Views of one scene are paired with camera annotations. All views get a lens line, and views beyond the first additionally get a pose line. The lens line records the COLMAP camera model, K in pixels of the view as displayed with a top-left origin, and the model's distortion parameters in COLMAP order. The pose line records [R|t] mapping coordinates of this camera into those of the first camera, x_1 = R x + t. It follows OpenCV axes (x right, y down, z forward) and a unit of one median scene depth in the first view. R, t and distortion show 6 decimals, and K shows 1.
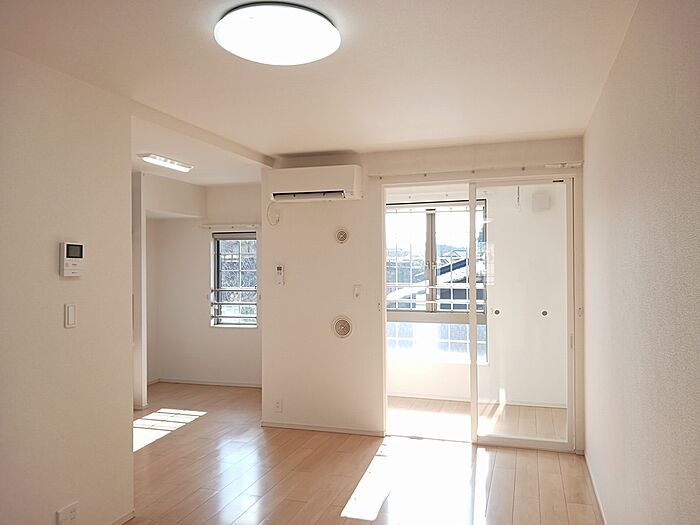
lens RADIAL K [[572.3, 0, 354.6], [0, 572.3, 263.3], [0, 0, 1]] dist [0.167180, -0.342479]
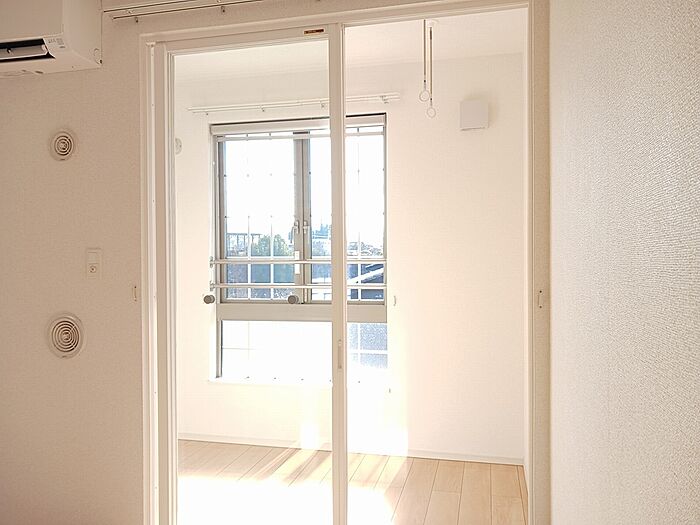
lens RADIAL K [[573.7, 0, 350.0], [0, 573.7, 262.5], [0, 0, 1]] dist [0.066681, -0.104867]
pose [[0.998261, 0.004519, 0.058770, 0.142578], [-0.005383, 0.999880, 0.014558, 0.031414], [-0.058697, -0.014849, 0.998165, 0.377785]]
